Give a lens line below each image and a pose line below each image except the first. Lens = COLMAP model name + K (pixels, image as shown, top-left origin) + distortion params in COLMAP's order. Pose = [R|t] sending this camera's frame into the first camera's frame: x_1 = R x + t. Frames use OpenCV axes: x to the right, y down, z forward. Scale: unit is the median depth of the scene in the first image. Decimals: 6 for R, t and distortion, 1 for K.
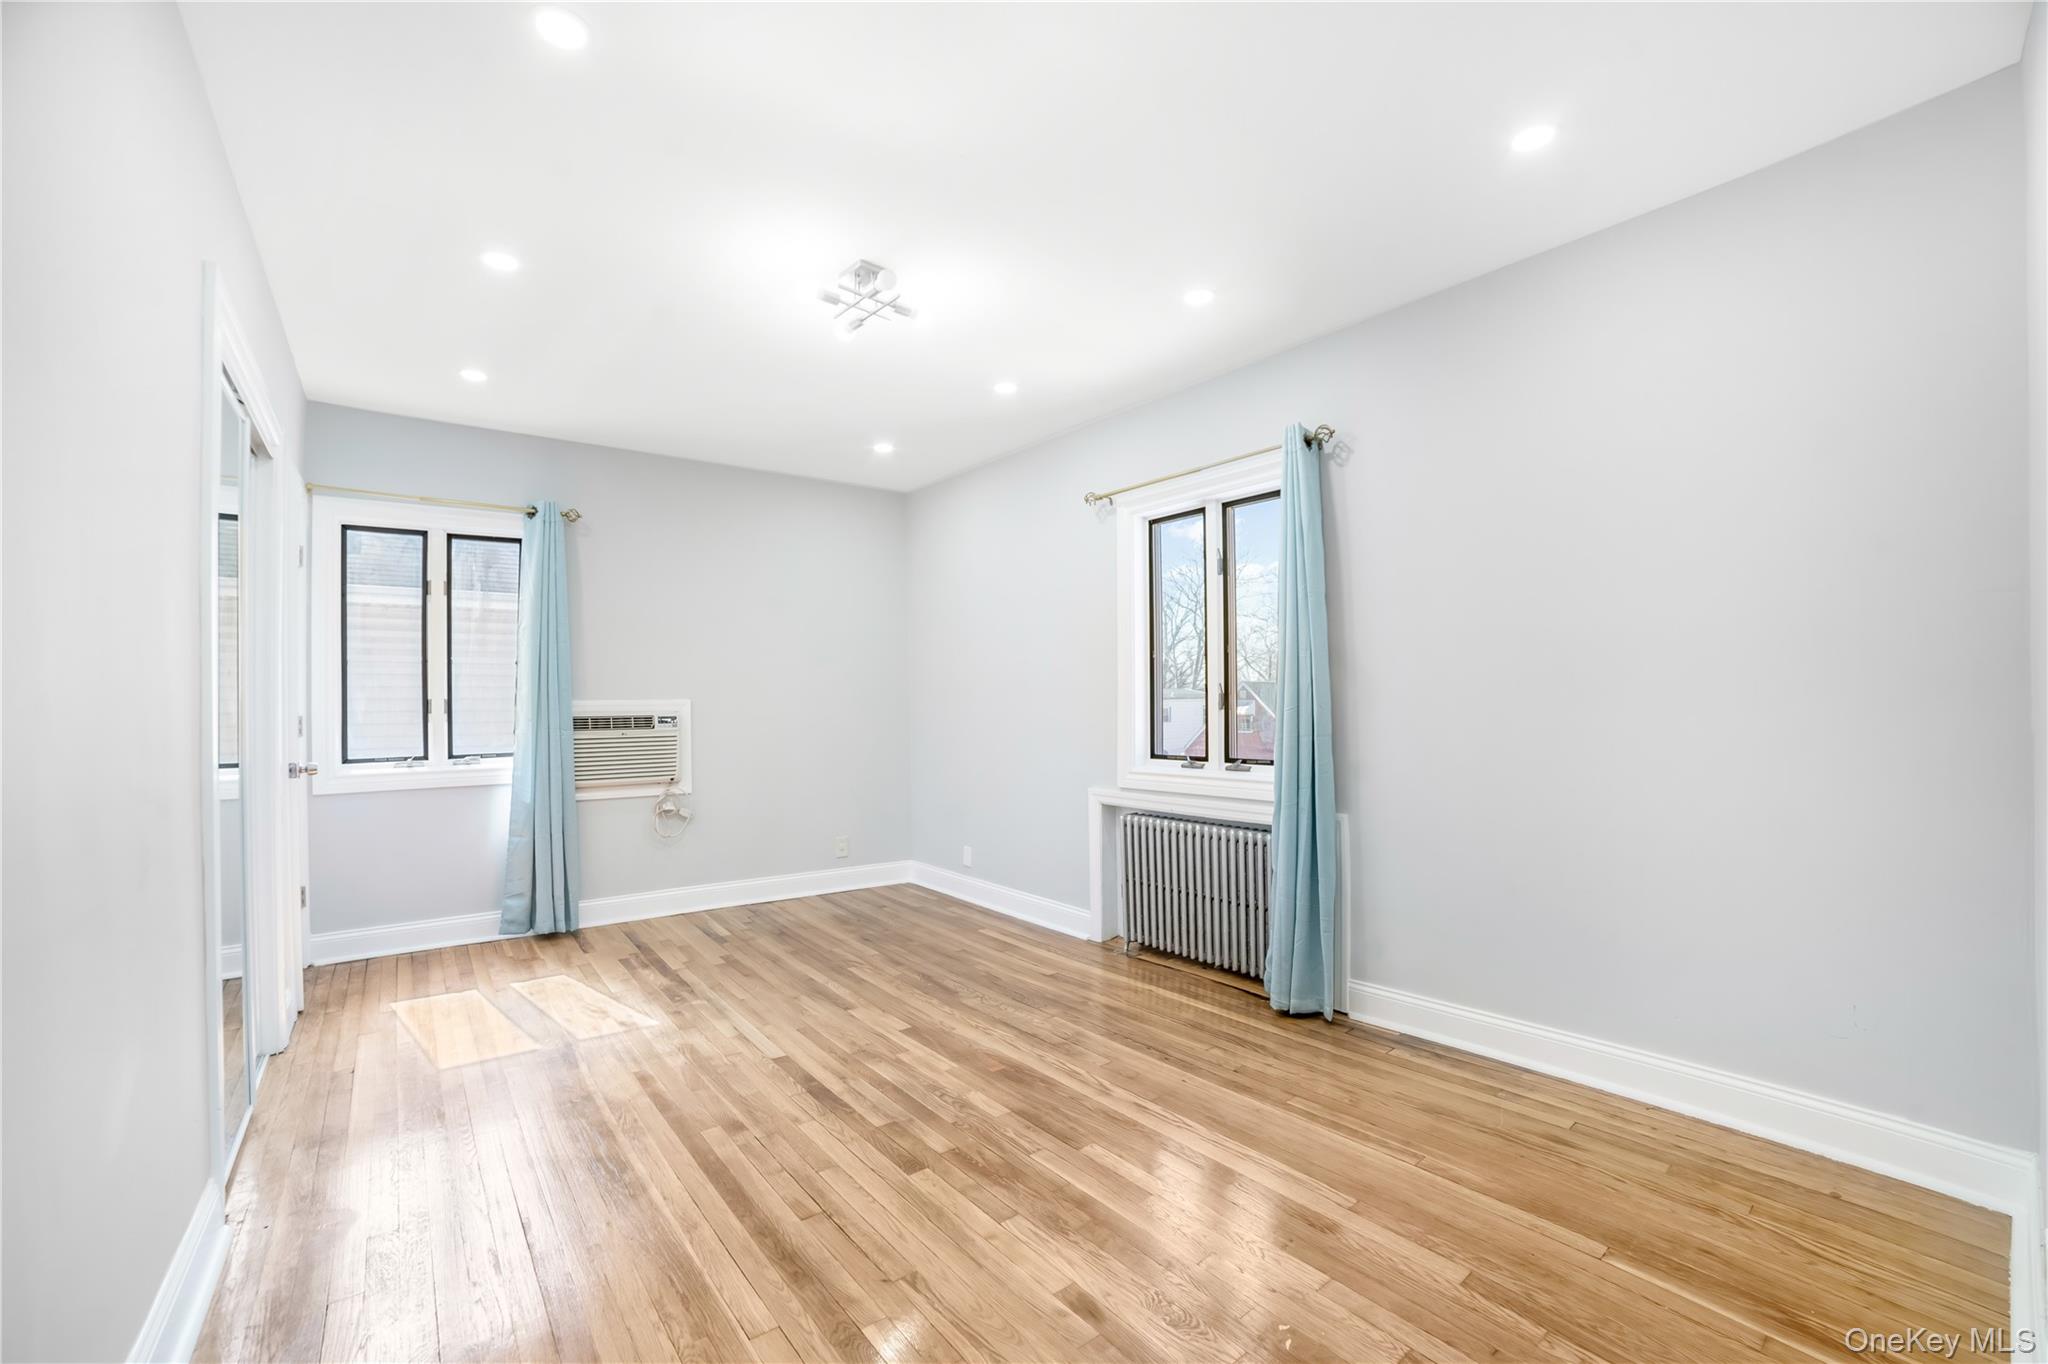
lens RADIAL K [[853.7, 0, 1019.7], [0, 853.7, 693.1], [0, 0, 1]] dist [-0.114450, 0.039856]
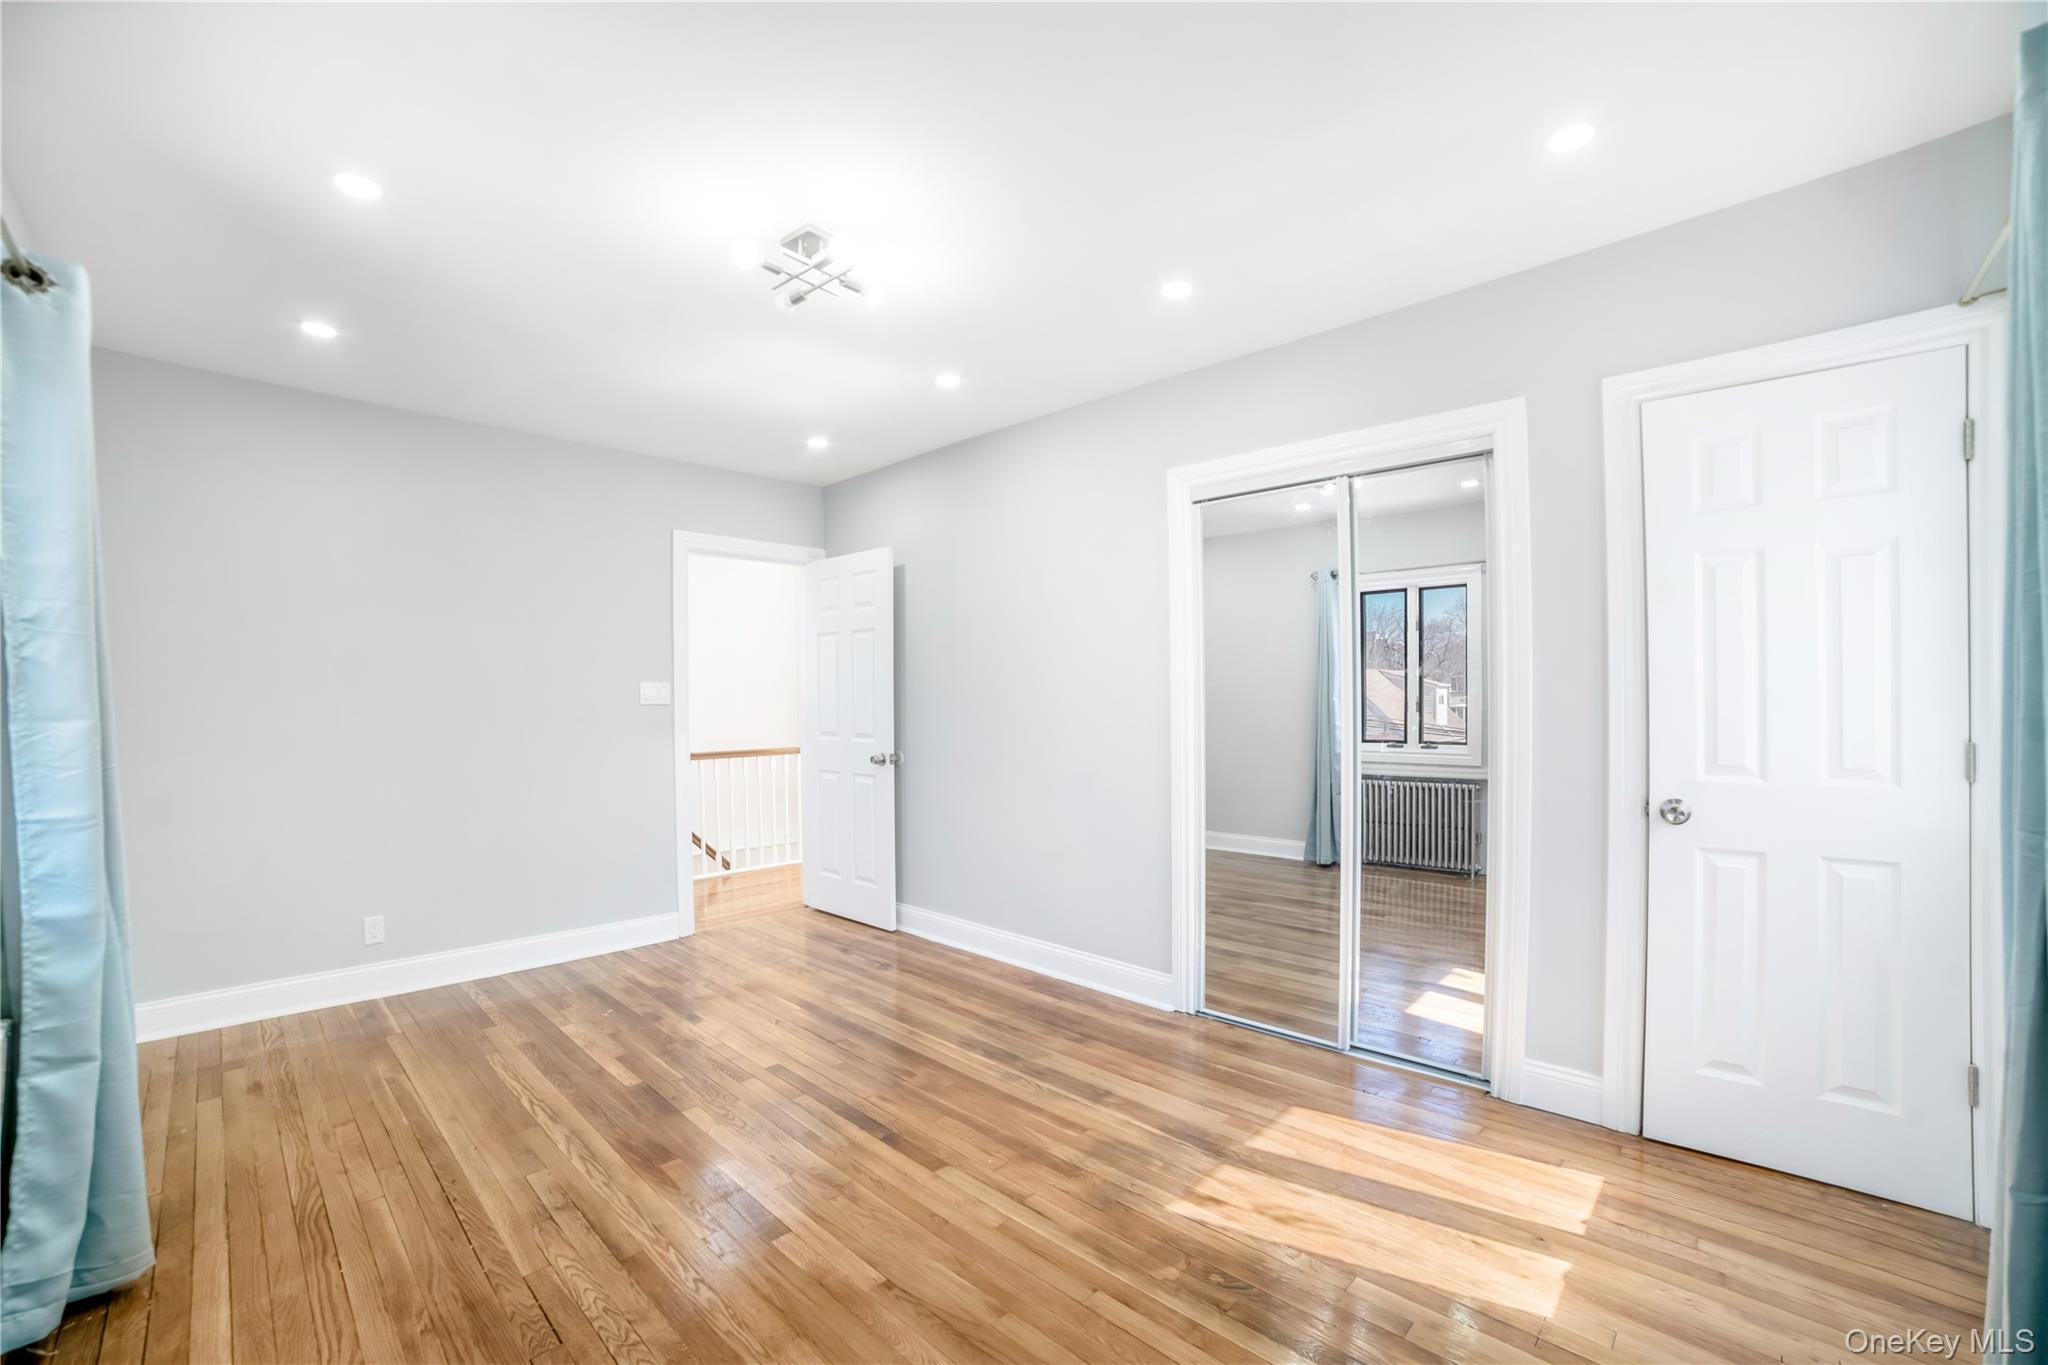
lens RADIAL K [[853.7, 0, 1019.7], [0, 853.7, 693.6], [0, 0, 1]] dist [-0.114450, 0.039856]
pose [[-0.989946, 0.018727, -0.140203, -0.261496], [0.020695, 0.999707, -0.012590, -0.011364], [0.139926, -0.015365, -0.990043, 1.810387]]
